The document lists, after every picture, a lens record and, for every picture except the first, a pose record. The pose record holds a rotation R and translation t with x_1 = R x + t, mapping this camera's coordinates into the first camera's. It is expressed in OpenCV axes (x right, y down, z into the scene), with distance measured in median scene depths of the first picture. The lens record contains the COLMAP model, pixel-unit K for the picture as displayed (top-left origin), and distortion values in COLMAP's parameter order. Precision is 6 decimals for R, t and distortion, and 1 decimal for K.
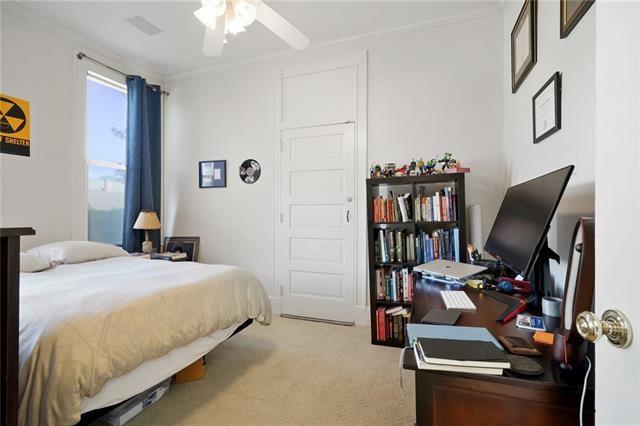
lens RADIAL K [[311.0, 0, 323.3], [0, 311.0, 211.9], [0, 0, 1]] dist [-0.003825, 0.002313]
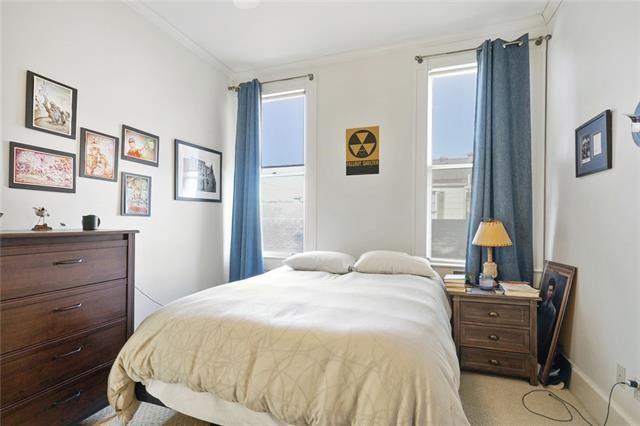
lens RADIAL K [[311.0, 0, 317.8], [0, 311.0, 219.3], [0, 0, 1]] dist [-0.003825, 0.002313]
pose [[-0.001275, -0.004327, -0.999990, 0.159116], [0.002910, 0.999986, -0.004330, -0.003809], [0.999995, -0.002916, -0.001262, 0.611802]]
